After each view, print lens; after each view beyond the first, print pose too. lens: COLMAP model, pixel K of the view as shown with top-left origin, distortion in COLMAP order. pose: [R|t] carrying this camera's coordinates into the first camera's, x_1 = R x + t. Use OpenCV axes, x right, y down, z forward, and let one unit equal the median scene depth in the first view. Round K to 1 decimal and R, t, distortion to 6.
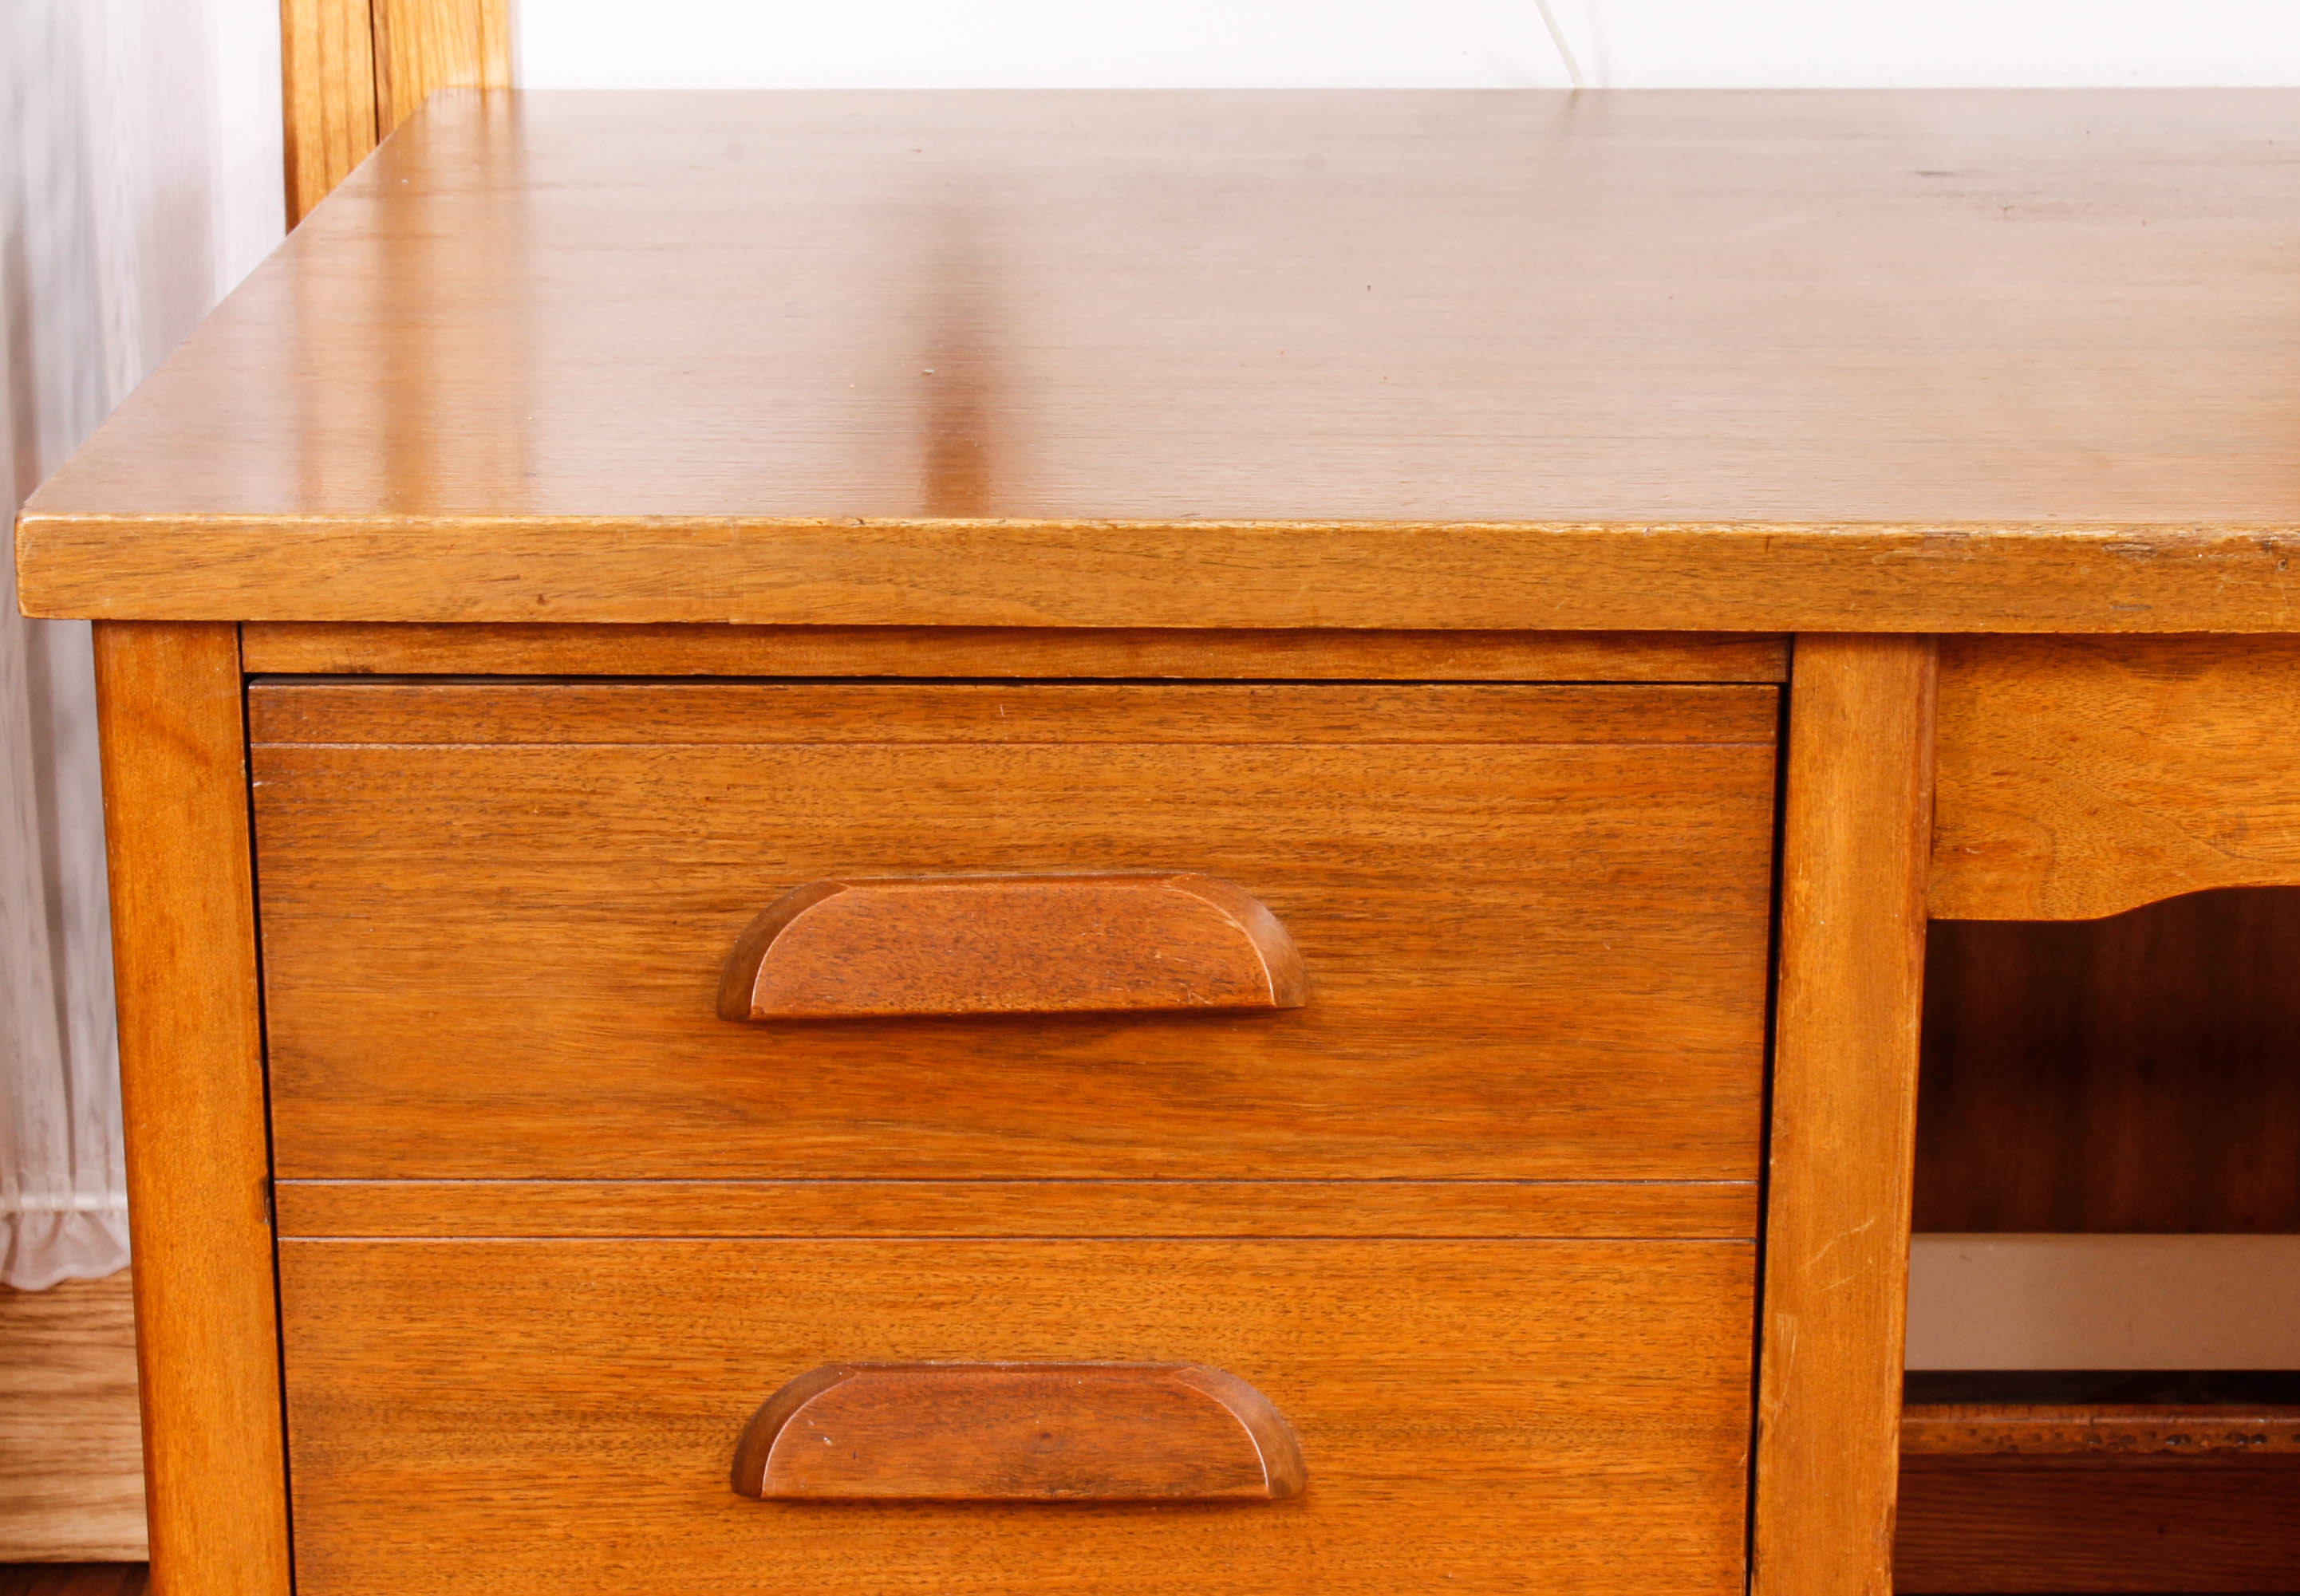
lens RADIAL K [[4878.6, 0, 1150.0], [0, 4878.6, 798.0], [0, 0, 1]] dist [0.021804, 0.248210]
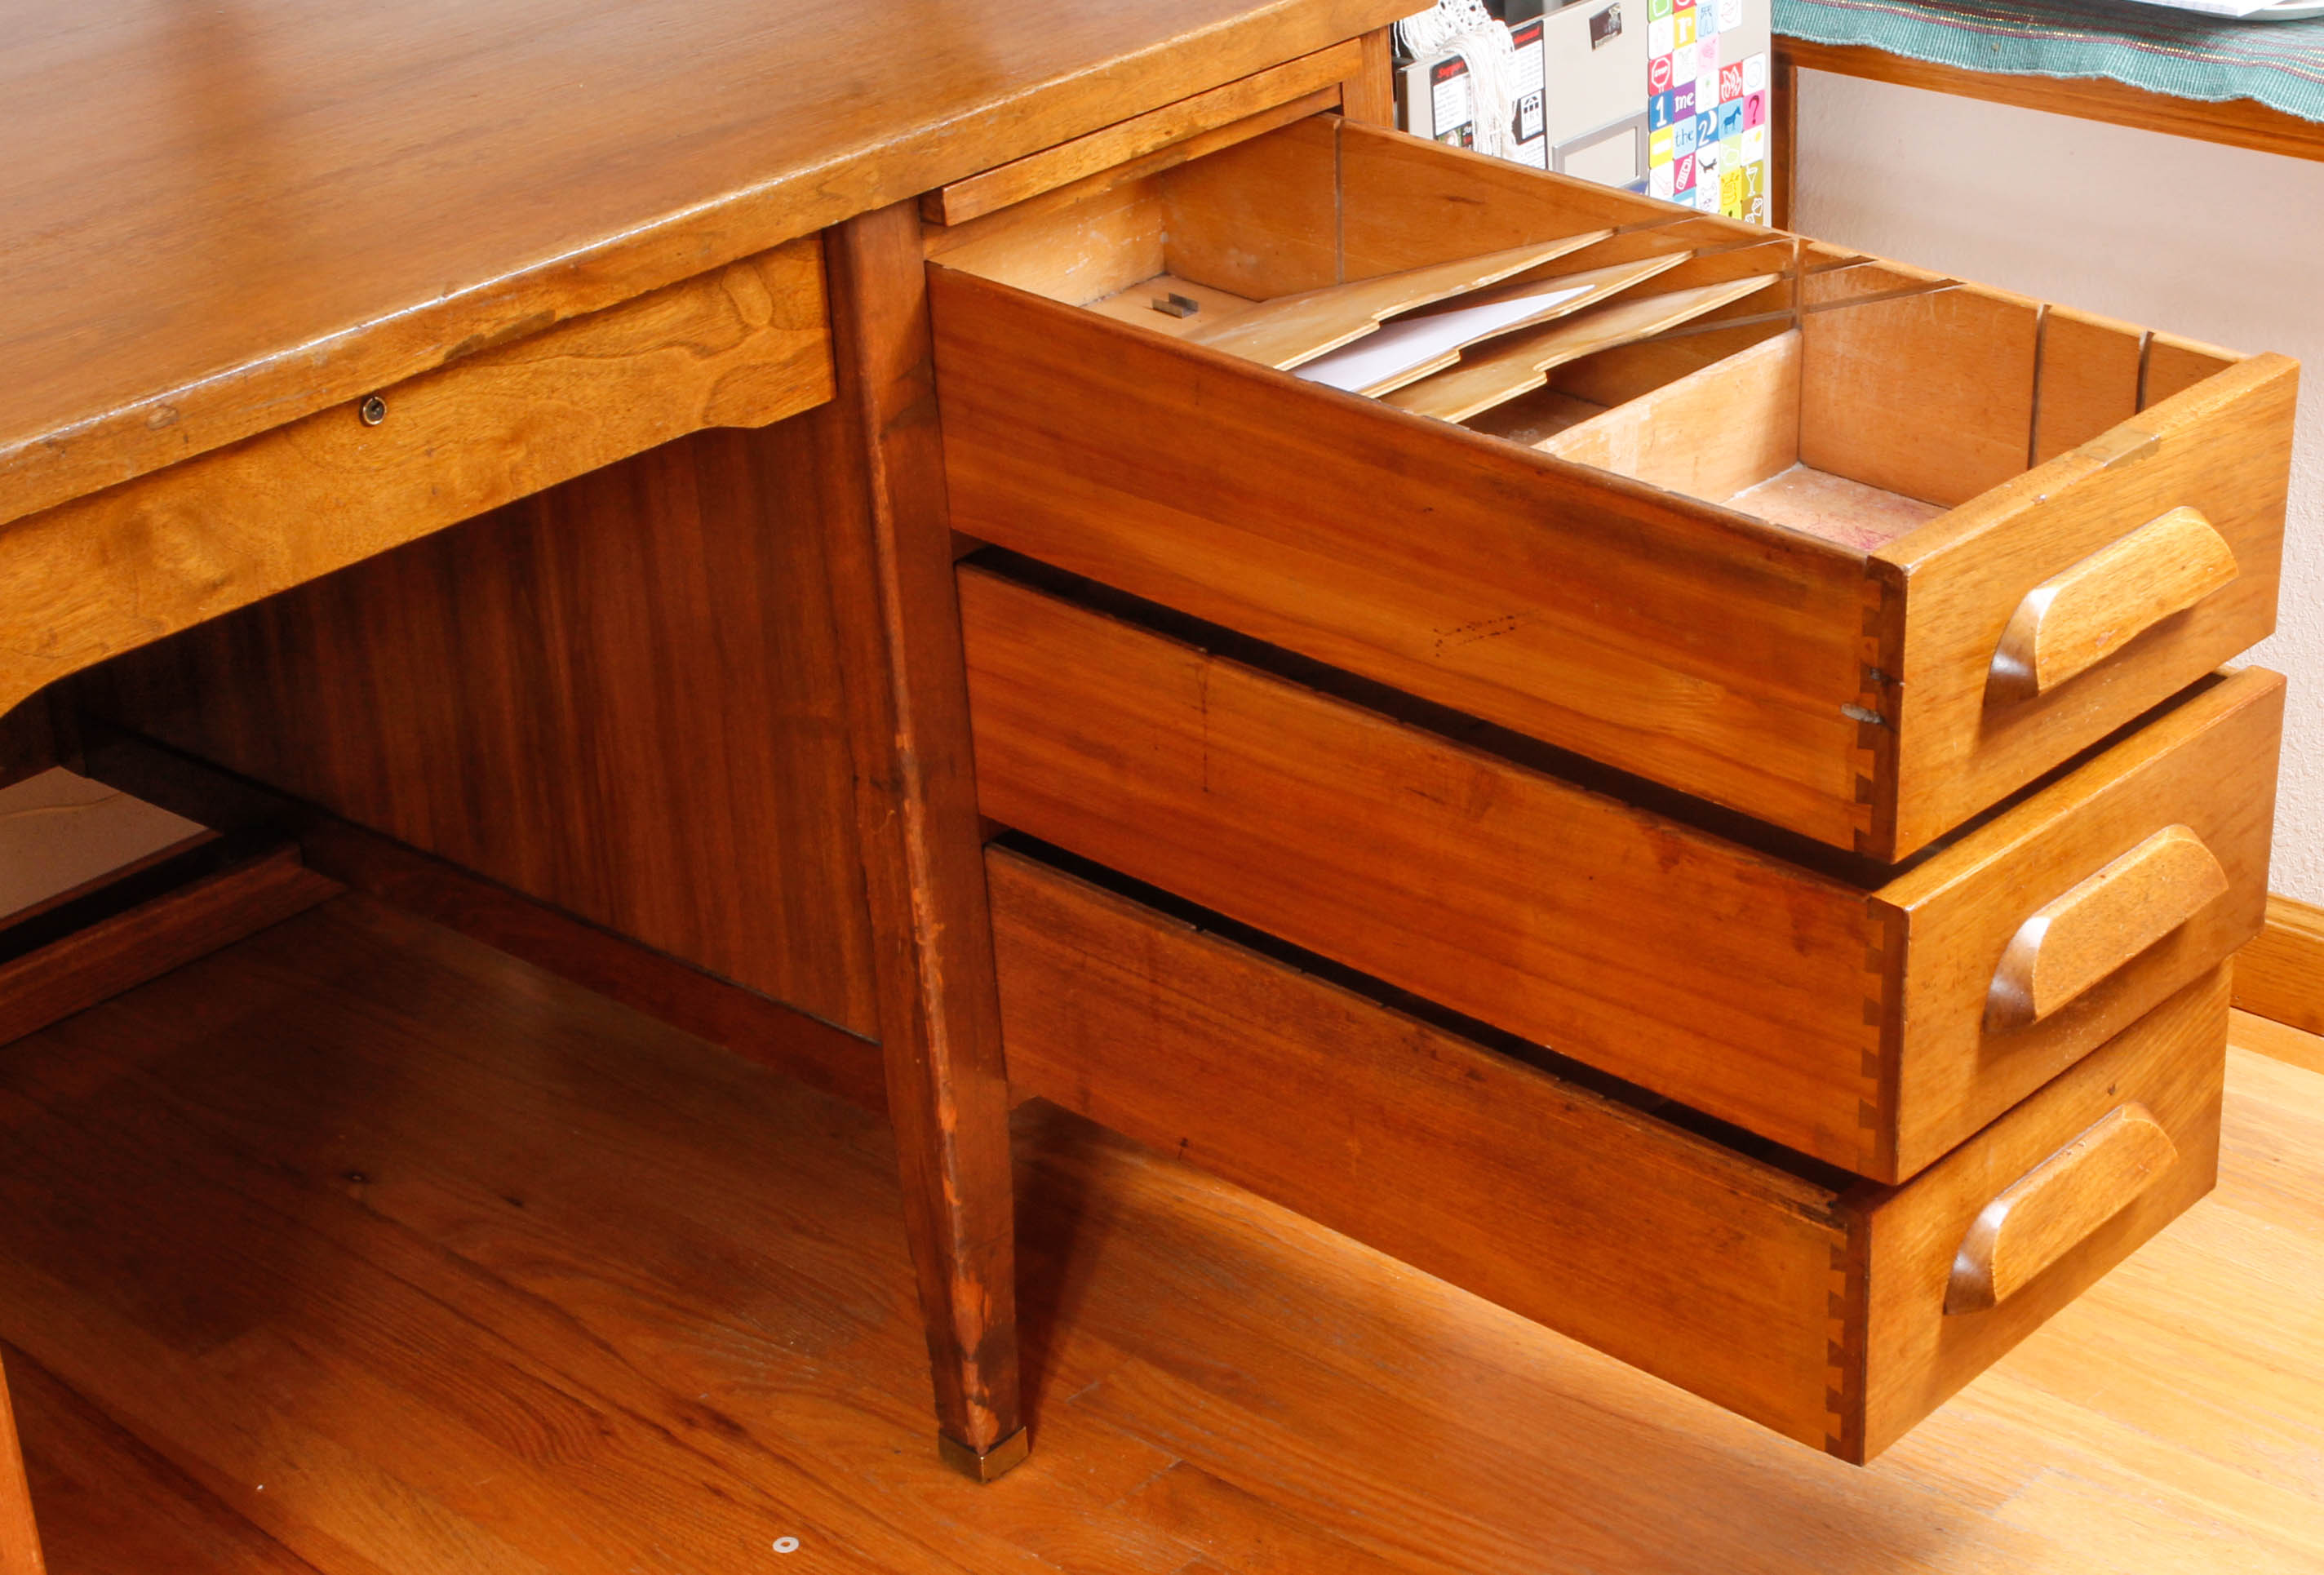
lens RADIAL K [[4431.2, 0, 1367.4], [0, 4431.2, 784.4], [0, 0, 1]] dist [-0.045136, 0.120004]
pose [[0.649455, -0.352836, 0.673584, -0.393774], [0.262280, 0.935410, 0.237101, -0.154734], [-0.713735, 0.022681, 0.700049, -0.138549]]
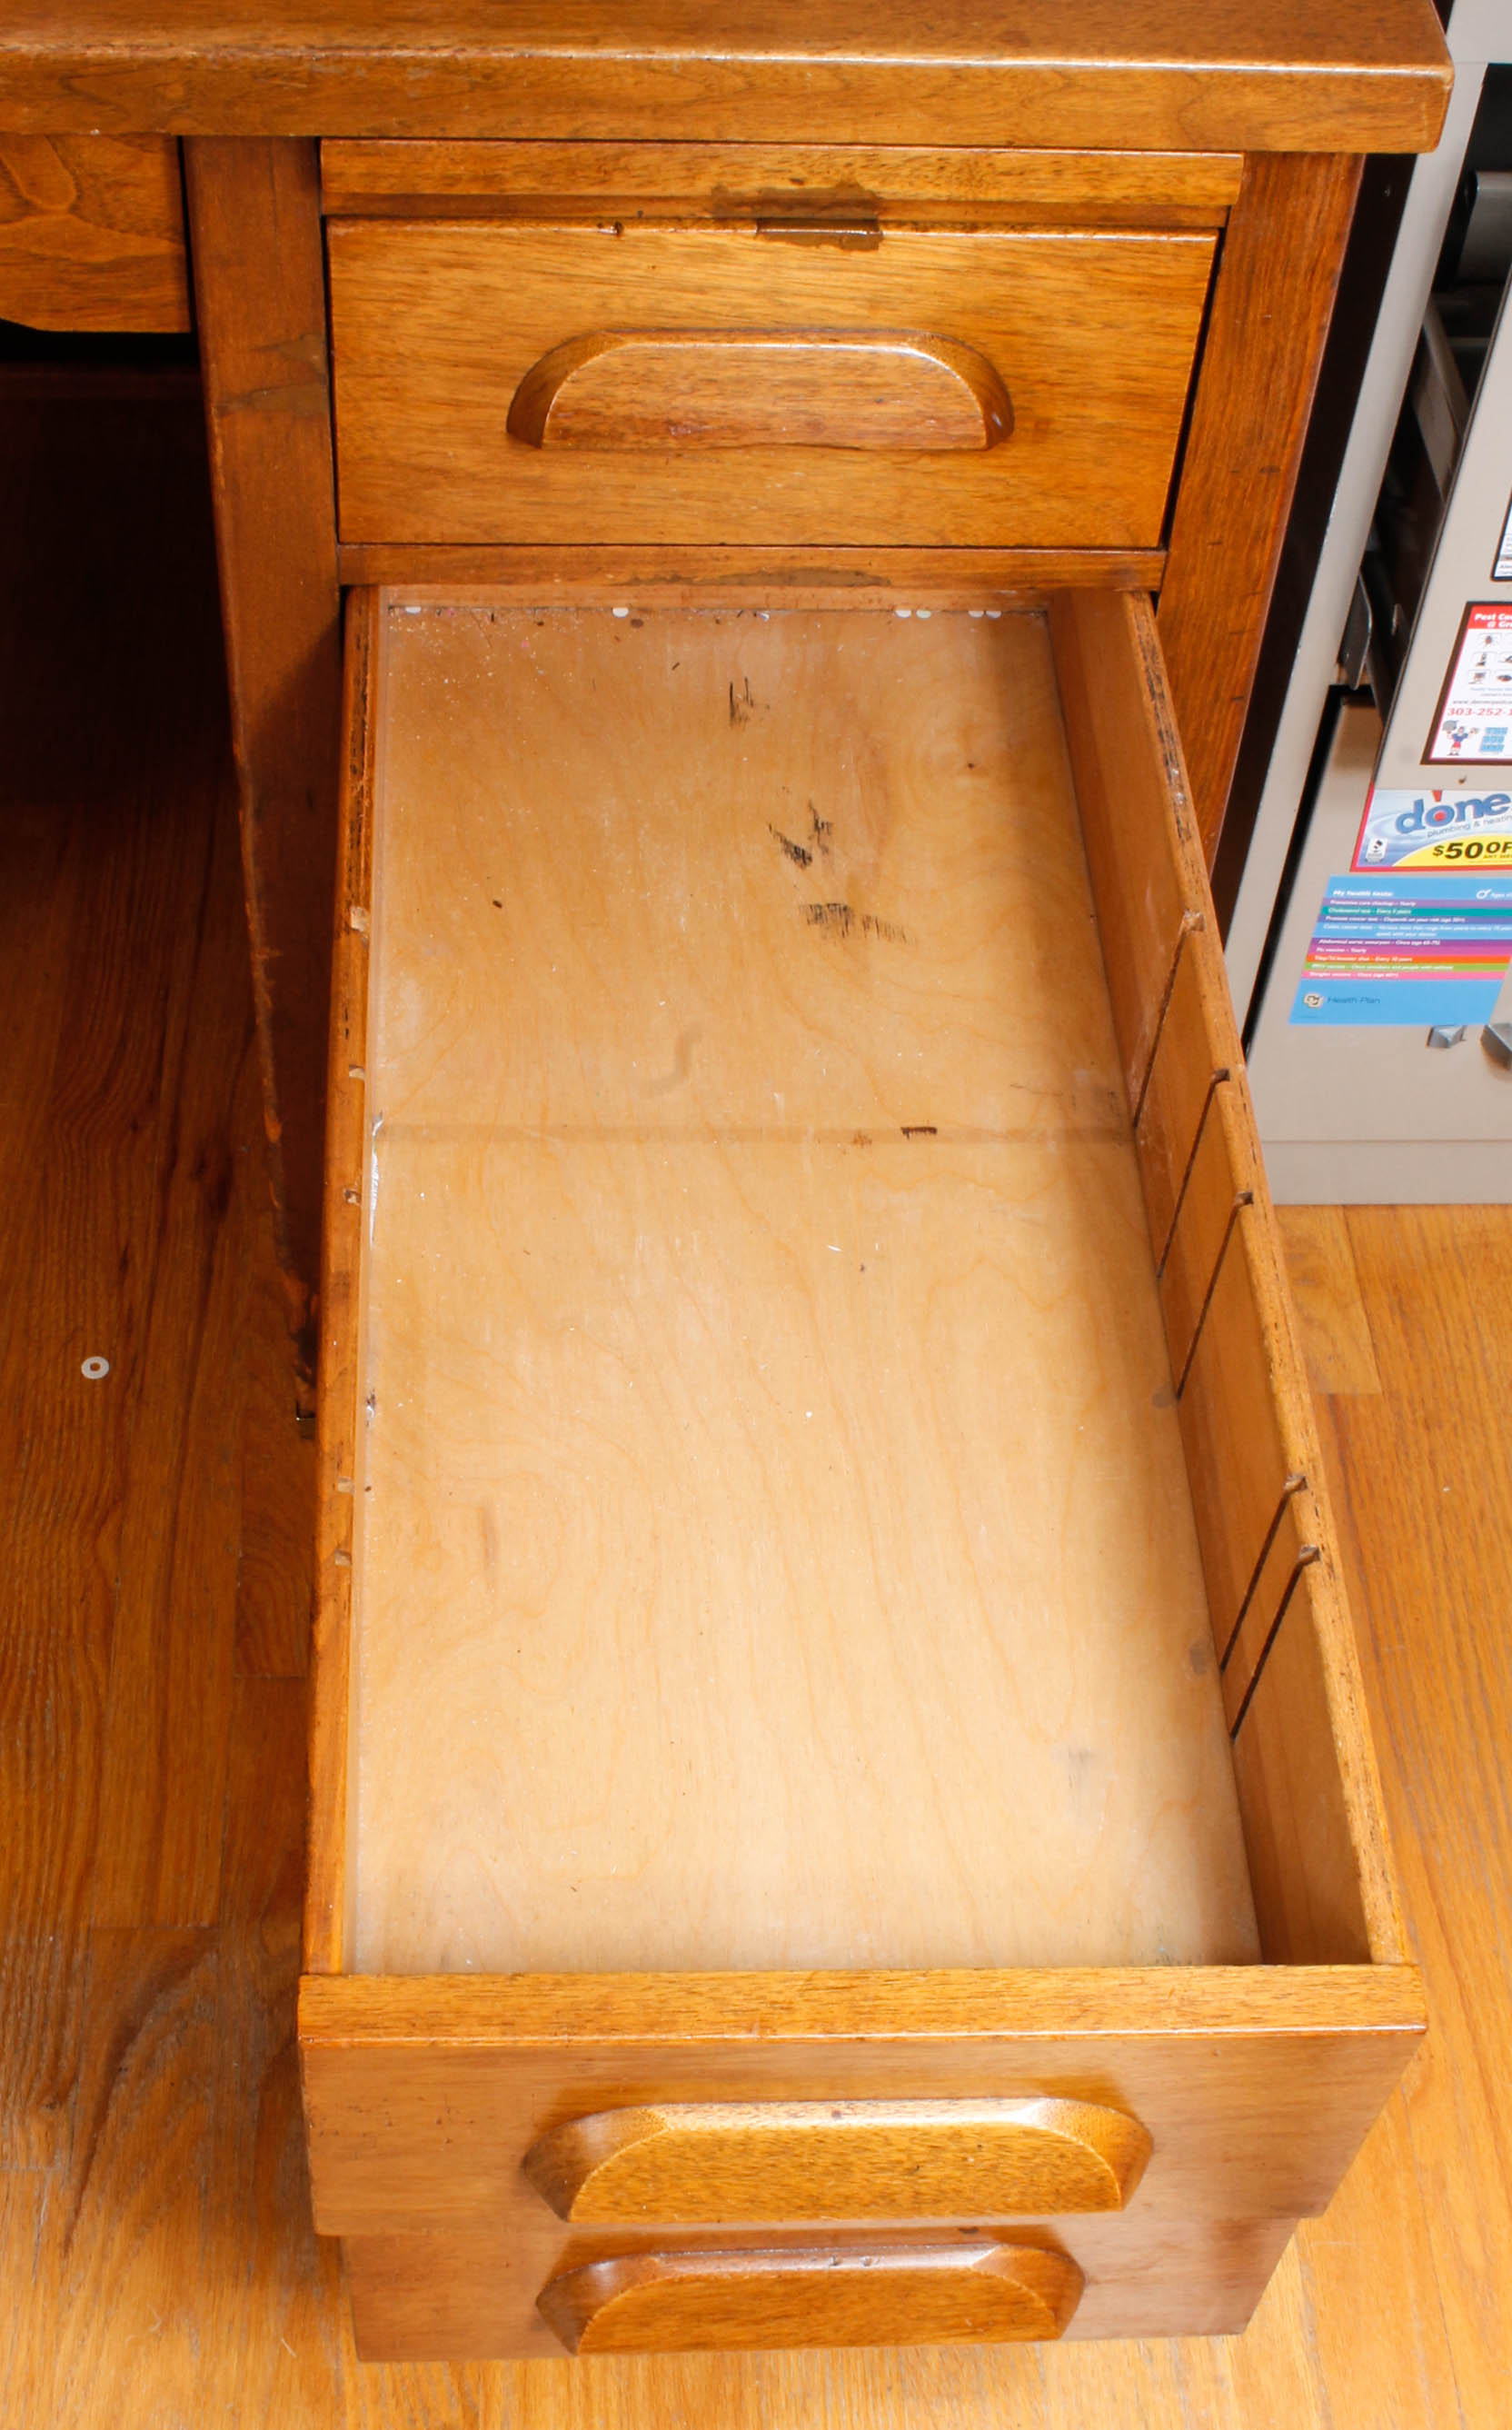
lens RADIAL K [[3259.2, 0, 674.0], [0, 3259.2, 1182.7], [0, 0, 1]] dist [-0.104972, 0.113880]
pose [[0.997335, -0.014730, 0.071456, 0.582852], [-0.026261, 0.841283, 0.539957, -0.222376], [-0.068068, -0.540395, 0.838654, 0.244332]]
